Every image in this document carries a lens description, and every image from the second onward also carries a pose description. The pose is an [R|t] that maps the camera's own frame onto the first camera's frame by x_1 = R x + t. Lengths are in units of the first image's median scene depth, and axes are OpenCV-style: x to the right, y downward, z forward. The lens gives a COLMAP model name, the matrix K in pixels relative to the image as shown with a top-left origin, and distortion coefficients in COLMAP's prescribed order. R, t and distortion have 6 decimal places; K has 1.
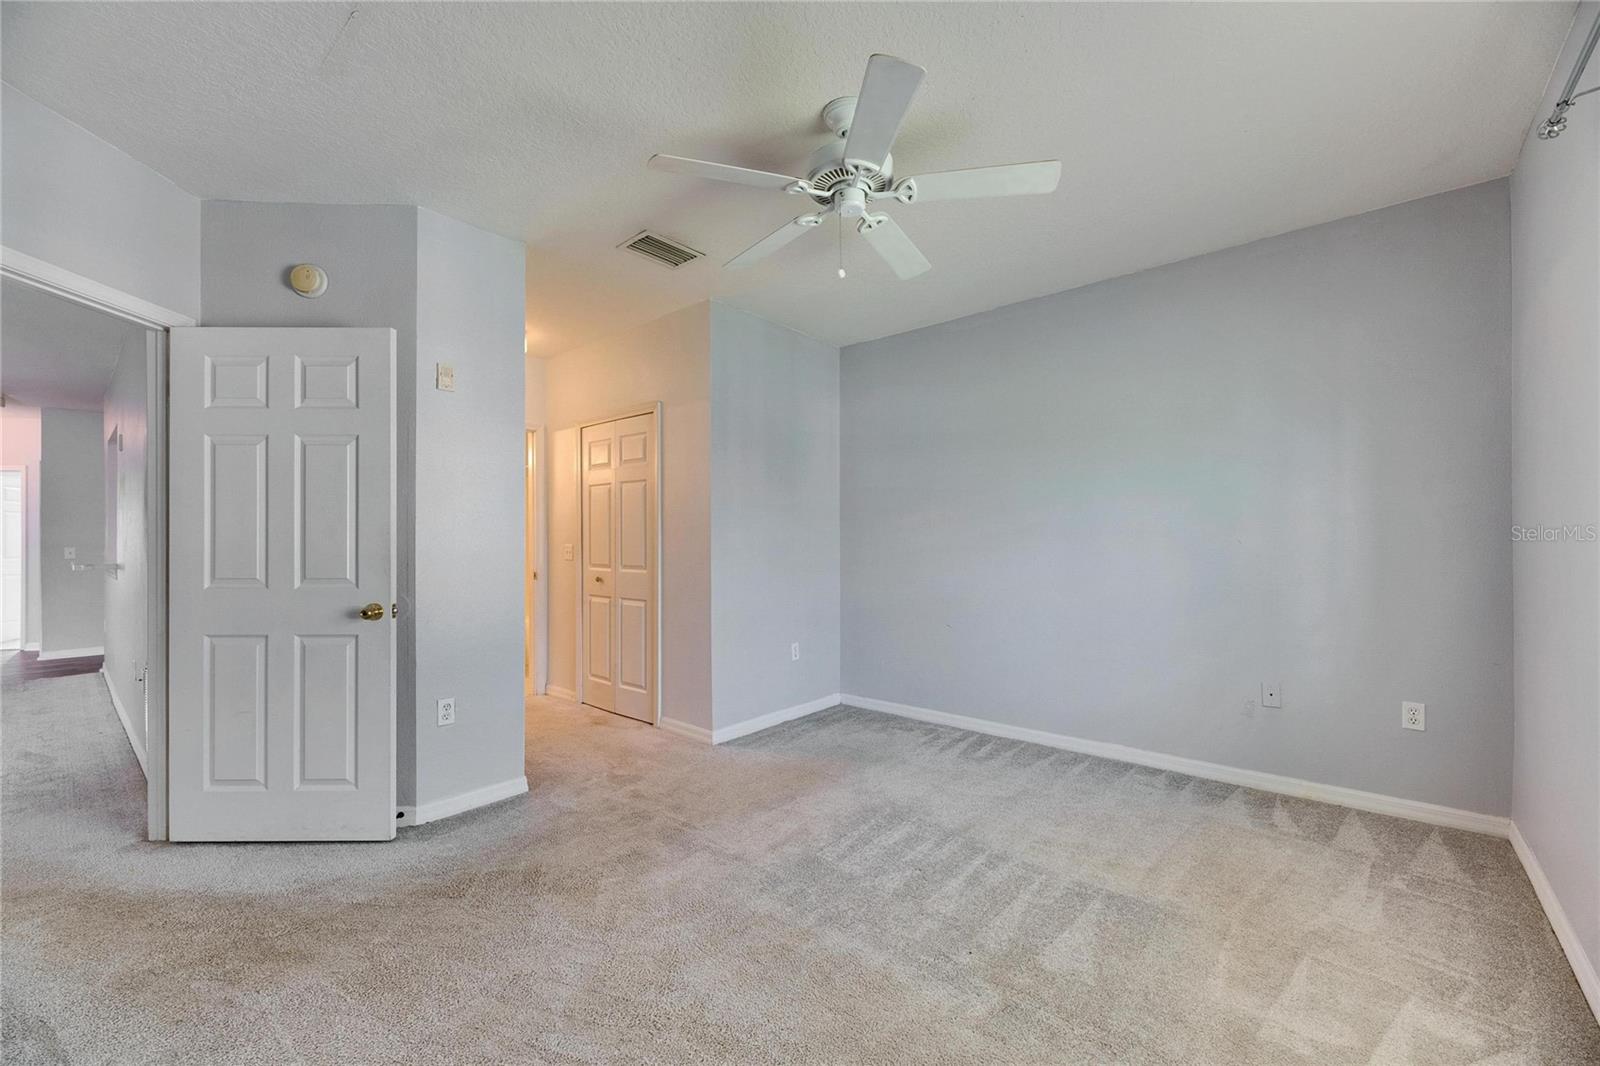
lens RADIAL K [[642.0, 0, 805.9], [0, 642.0, 538.6], [0, 0, 1]] dist [0.006139, -0.004054]
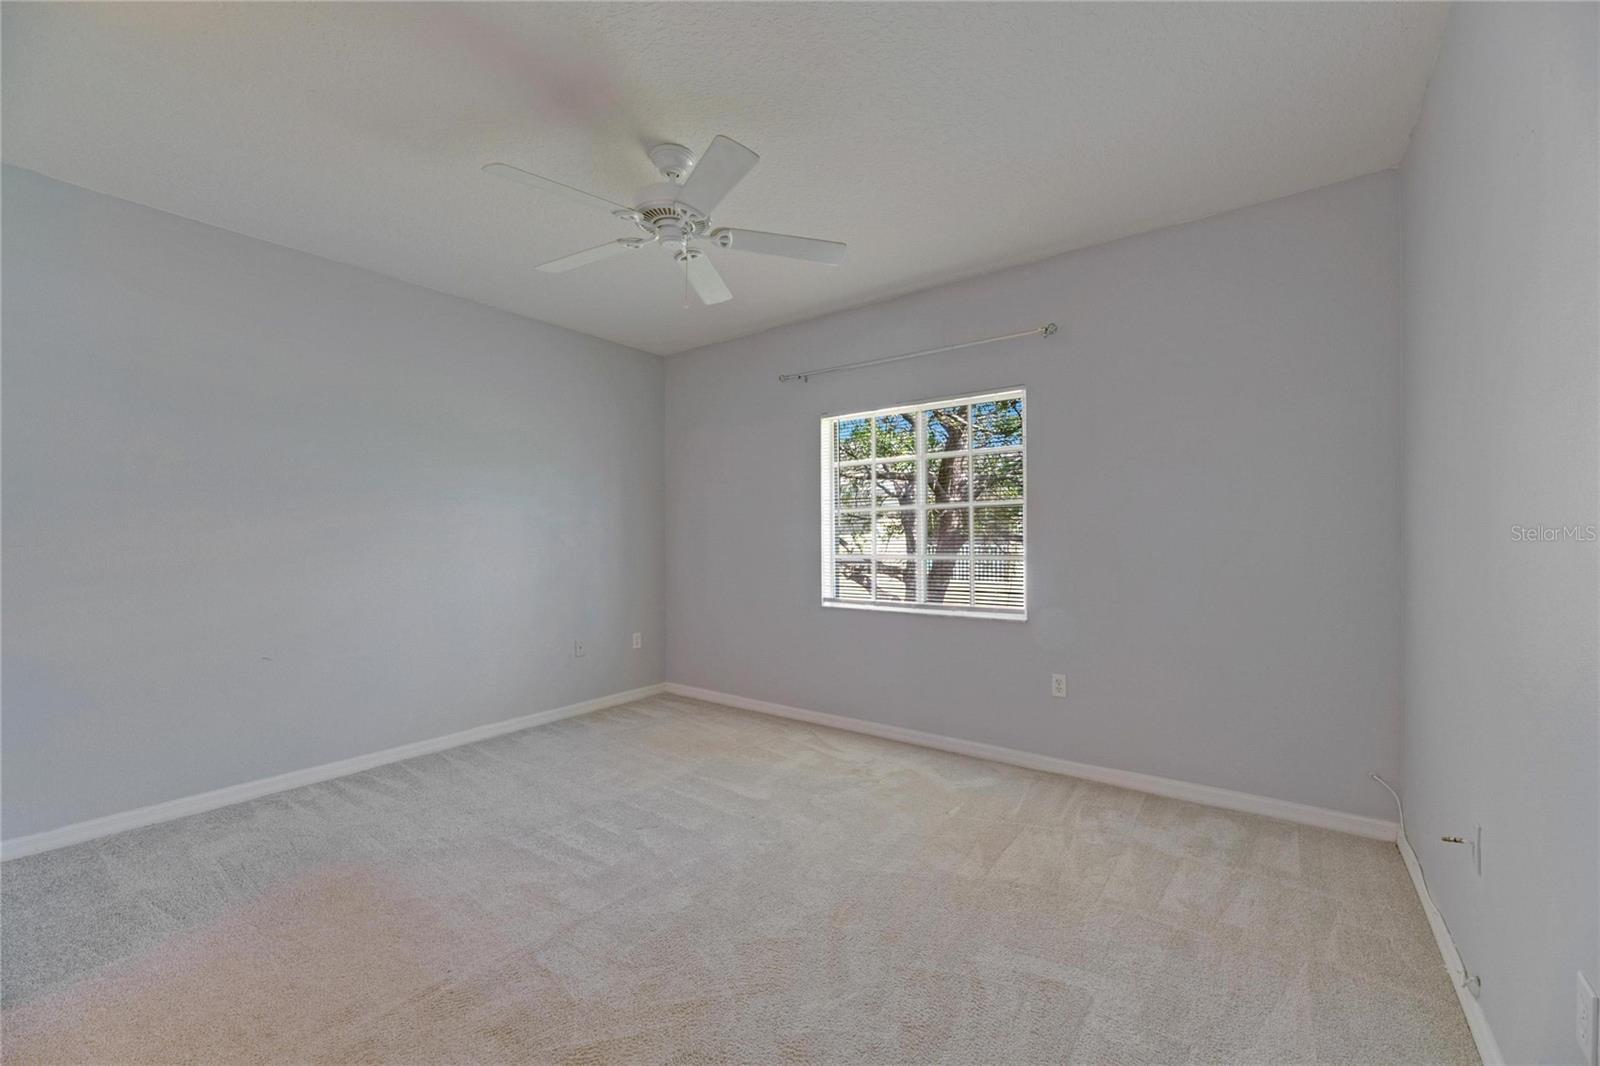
lens RADIAL K [[642.0, 0, 805.9], [0, 642.0, 538.6], [0, 0, 1]] dist [0.006139, -0.004054]
pose [[-0.092273, 0.003305, 0.995728, -0.472234], [-0.005325, 0.999979, -0.003813, -0.001417], [-0.995719, -0.005654, -0.092254, 0.381486]]
